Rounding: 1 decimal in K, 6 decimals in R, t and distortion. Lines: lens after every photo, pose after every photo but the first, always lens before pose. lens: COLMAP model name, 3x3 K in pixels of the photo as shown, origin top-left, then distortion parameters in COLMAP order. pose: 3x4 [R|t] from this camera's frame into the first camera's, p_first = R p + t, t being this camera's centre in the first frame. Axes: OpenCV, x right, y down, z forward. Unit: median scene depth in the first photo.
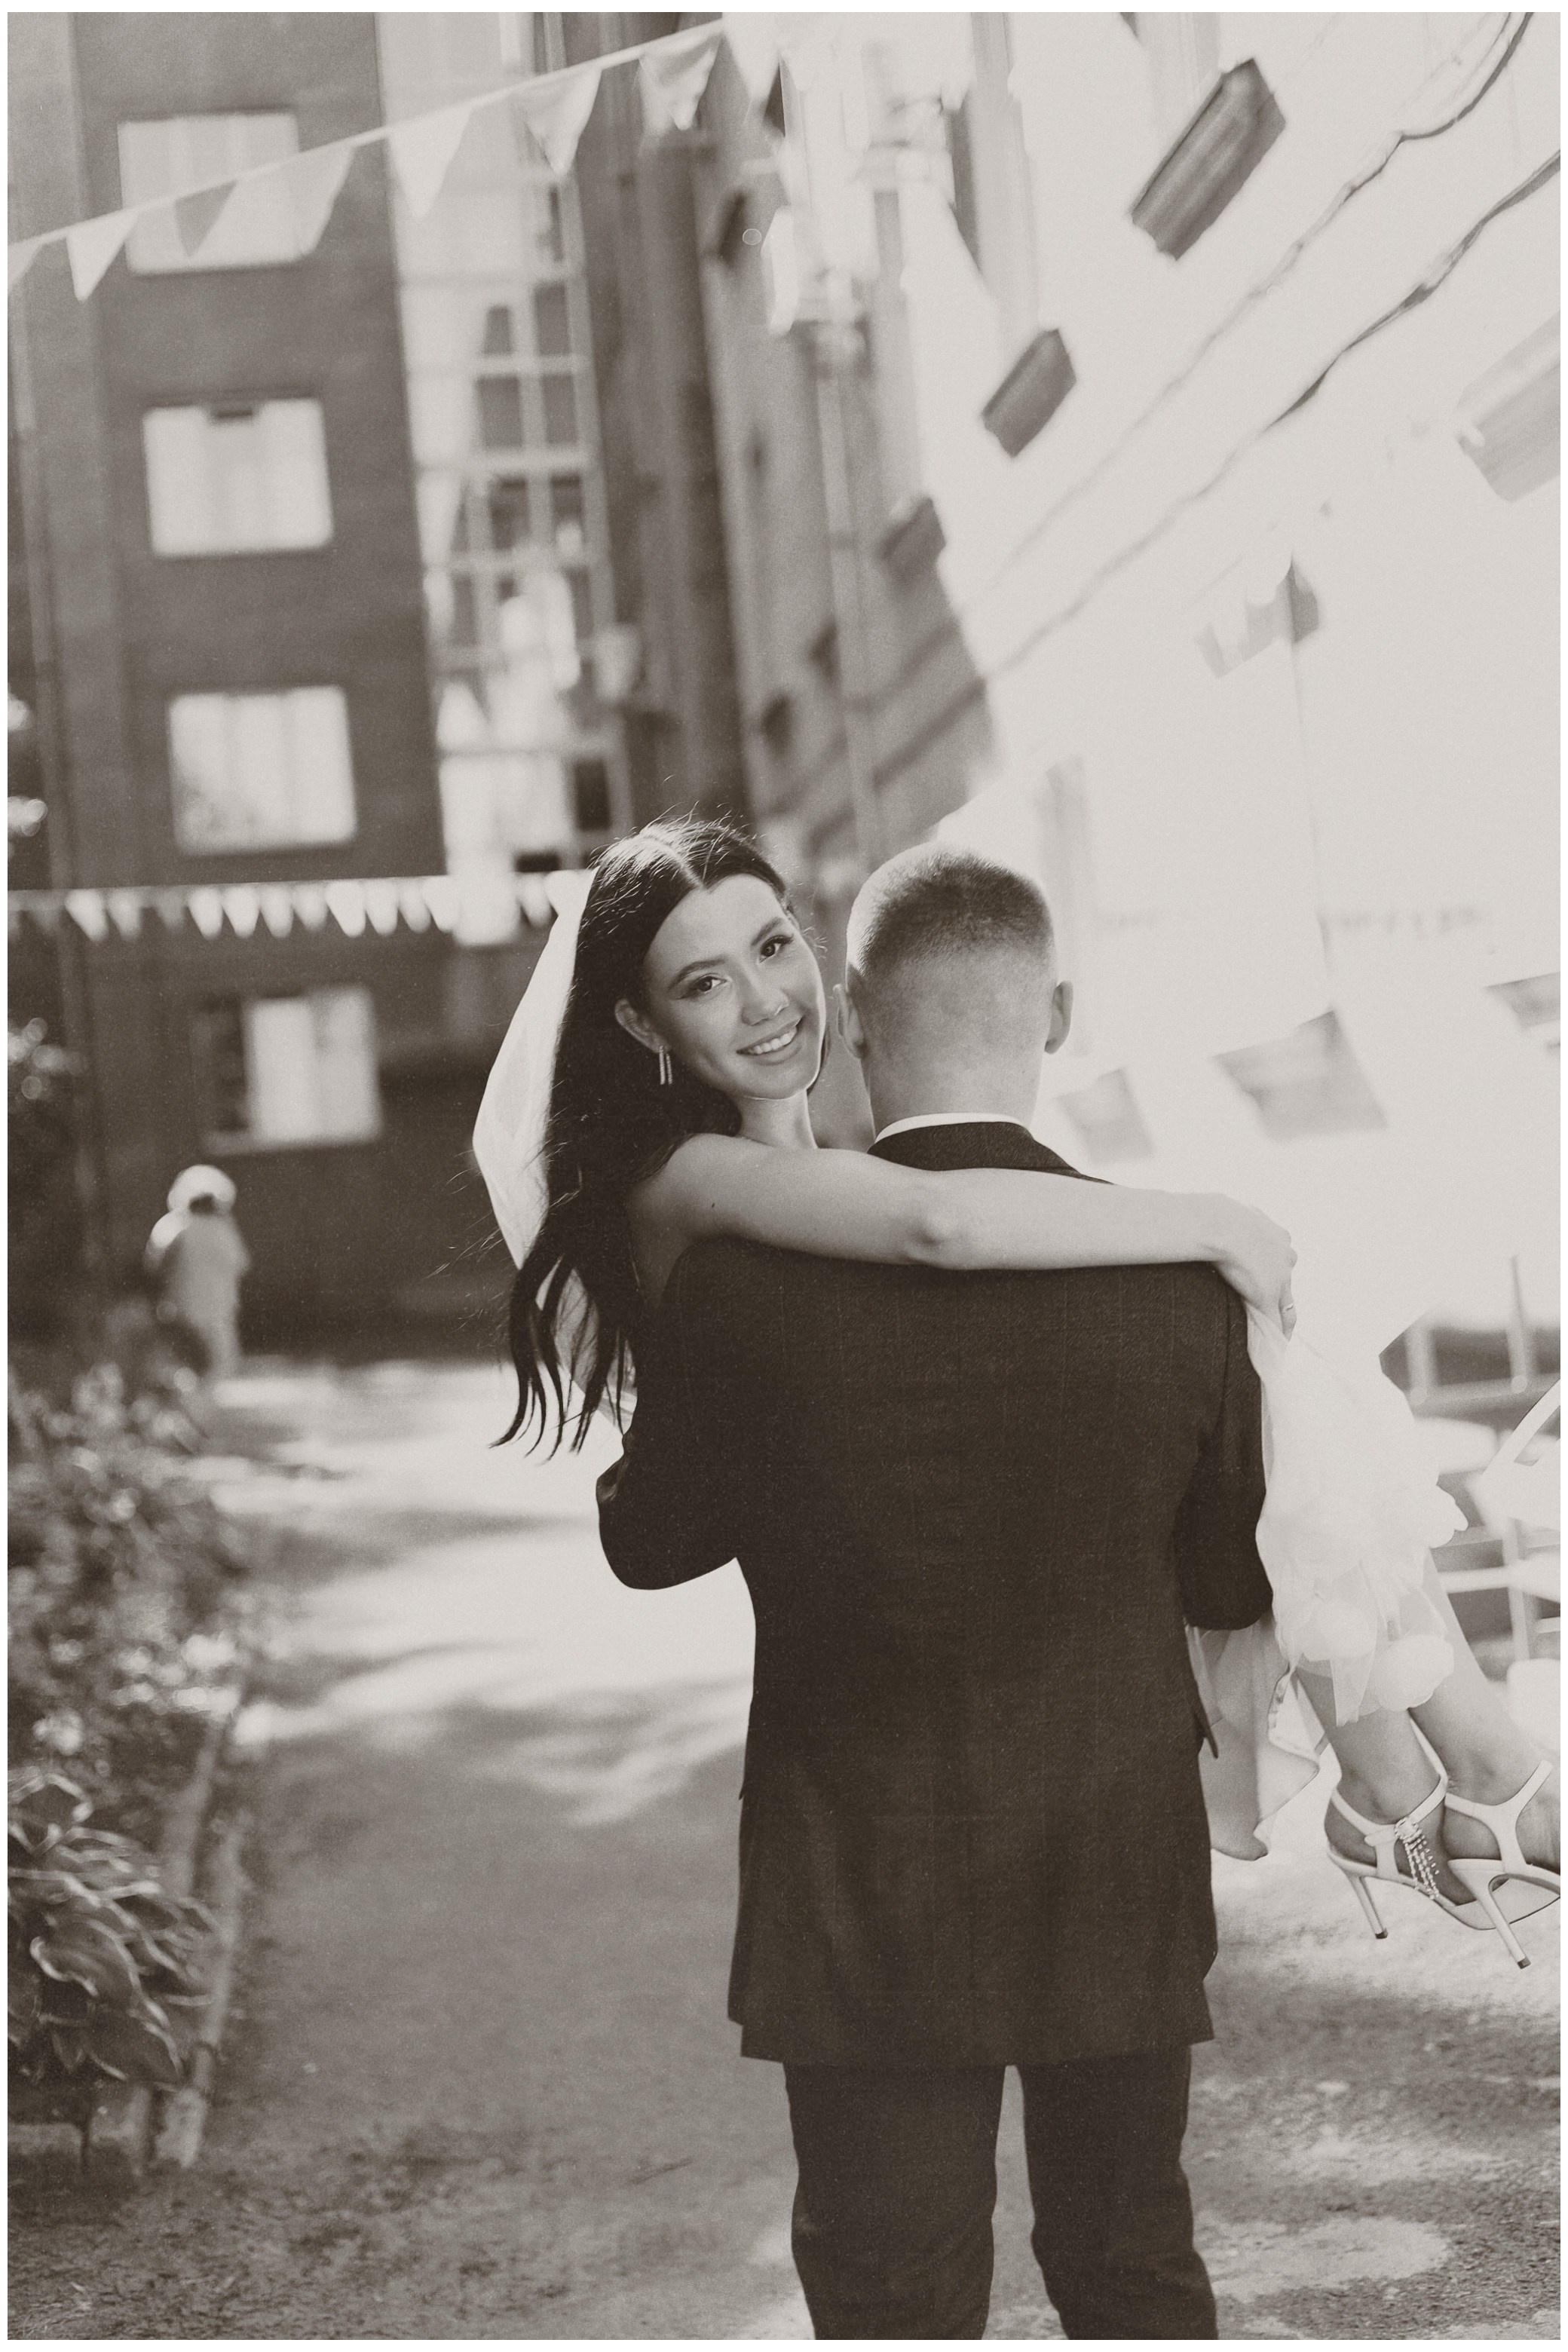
lens RADIAL K [[3461.3, 0, 784.0], [0, 3461.3, 1176.0], [0, 0, 1]] dist [0.018886, -0.004672]
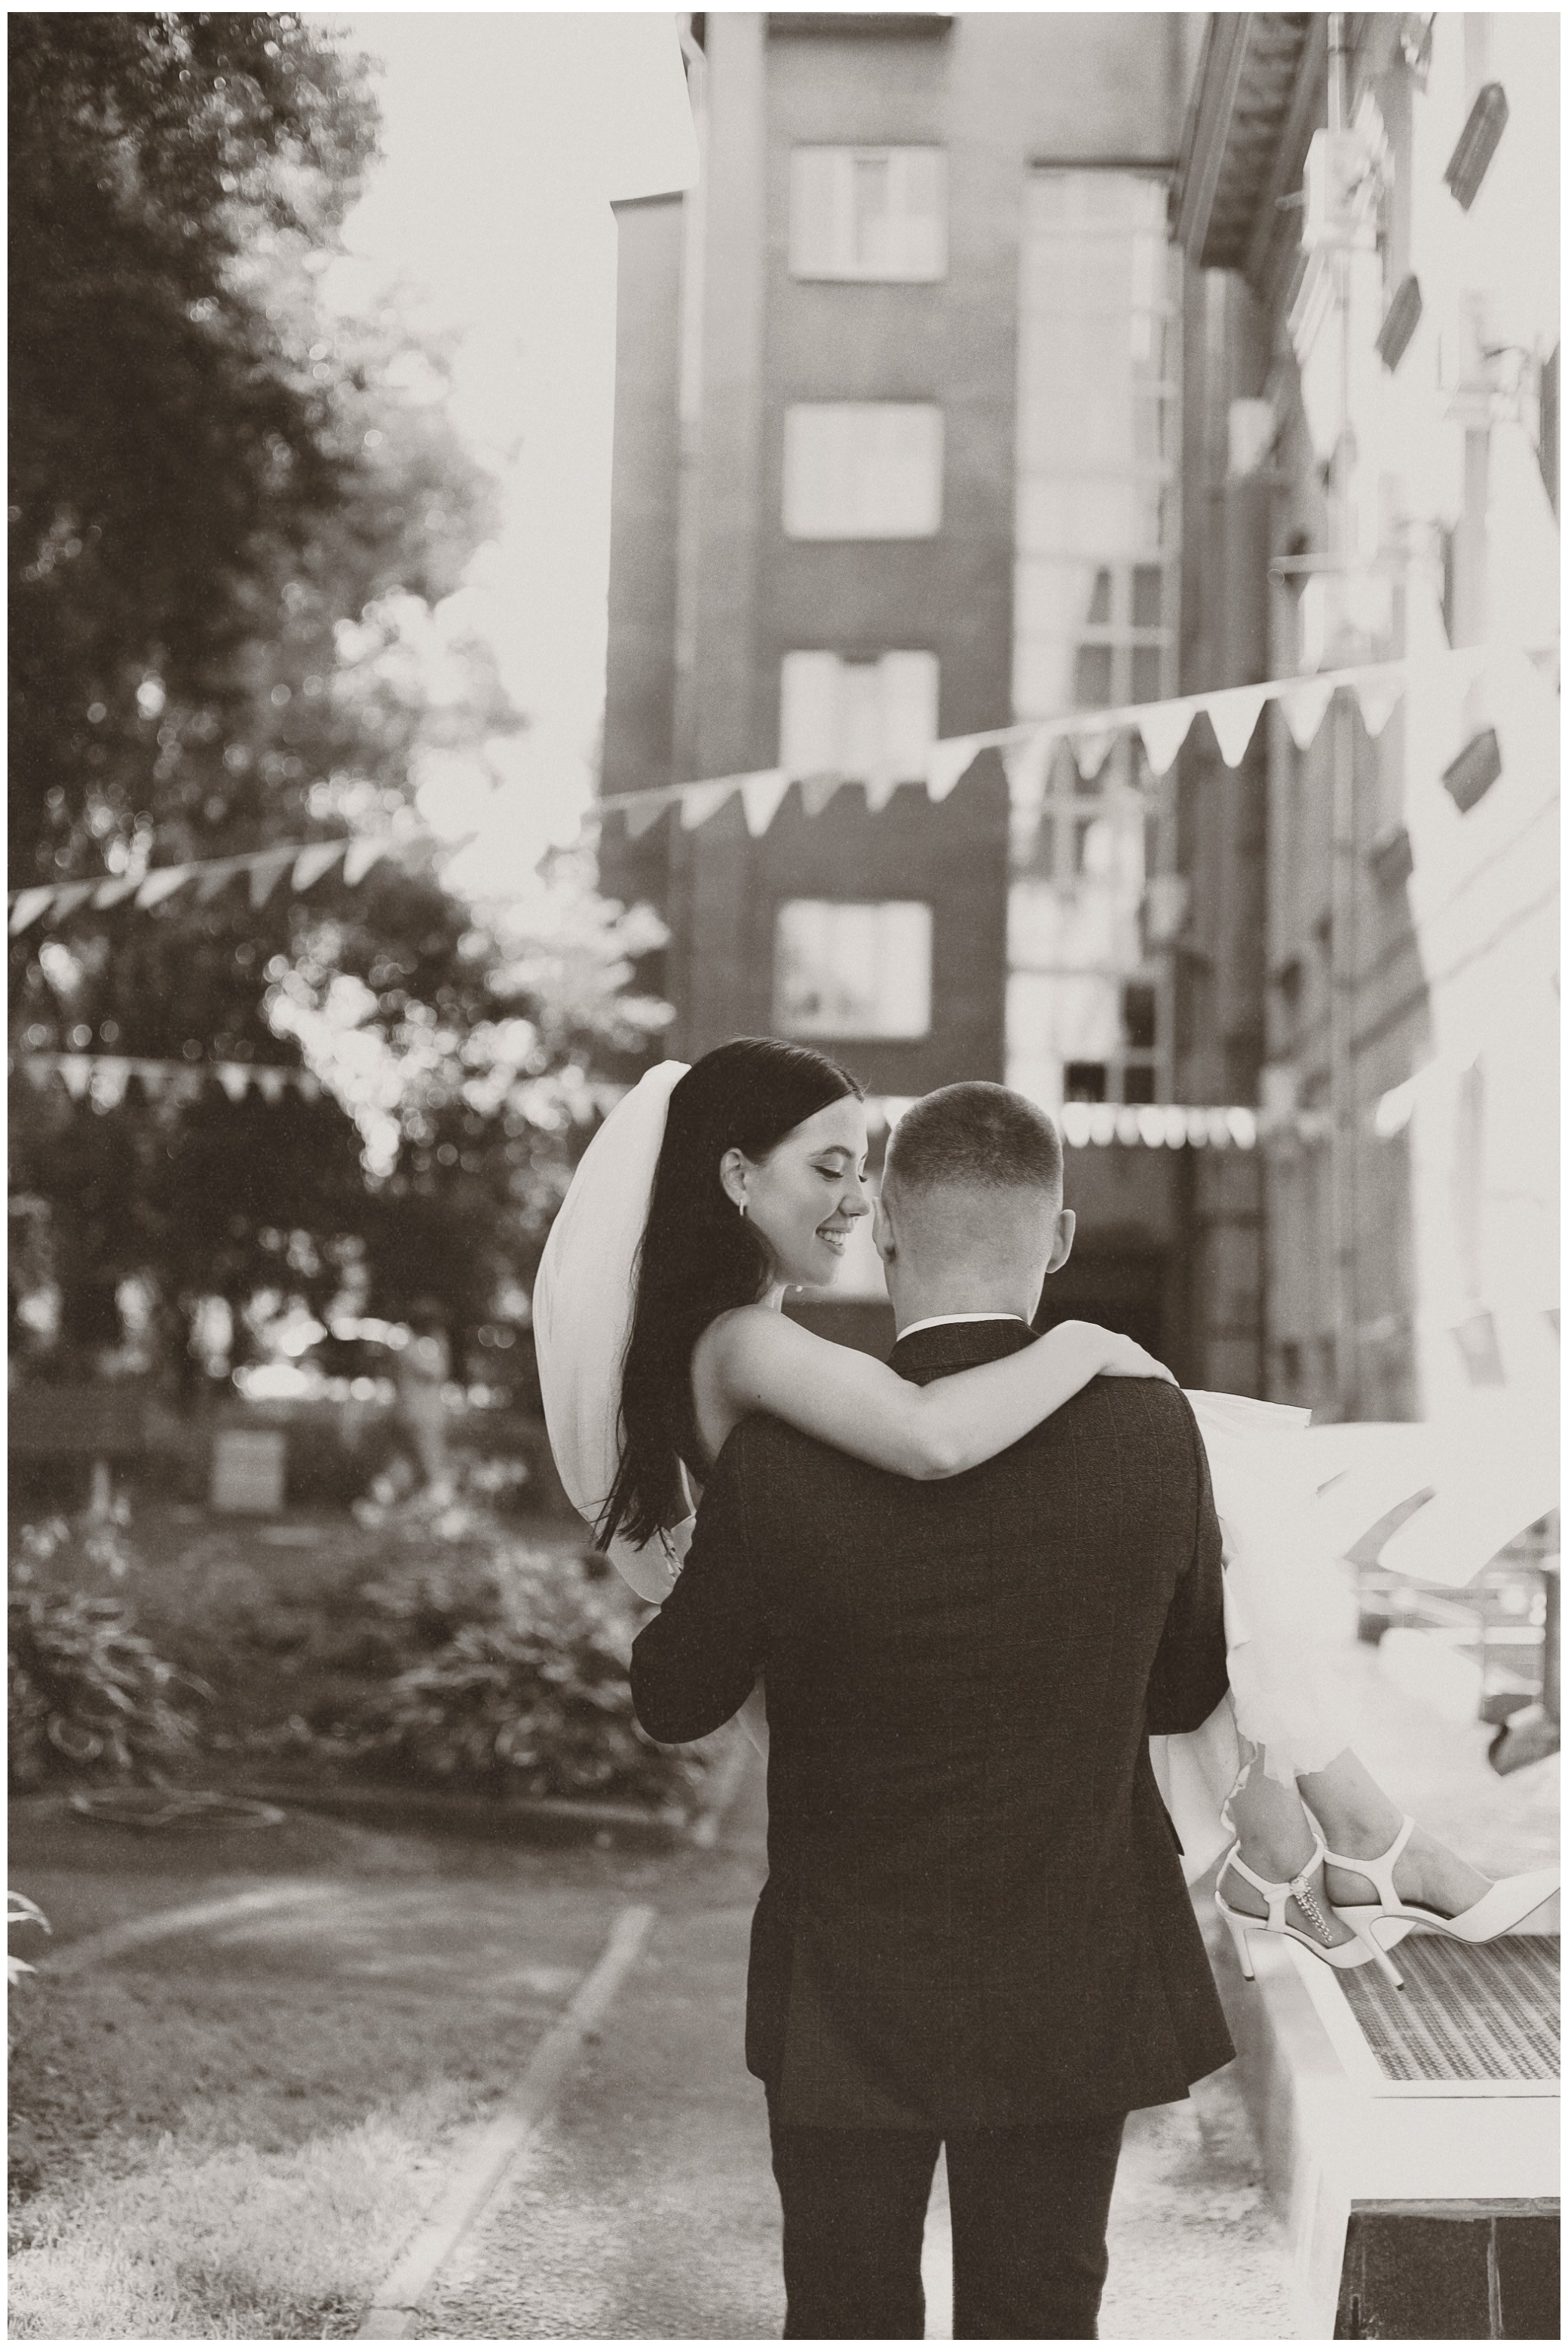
lens RADIAL K [[3461.3, 0, 784.0], [0, 3461.3, 1176.0], [0, 0, 1]] dist [0.018886, -0.004672]
pose [[0.981847, 0.094340, -0.164552, 0.024611], [-0.102149, 0.993979, -0.039639, -0.002105], [0.159821, 0.055728, 0.985572, -0.146768]]
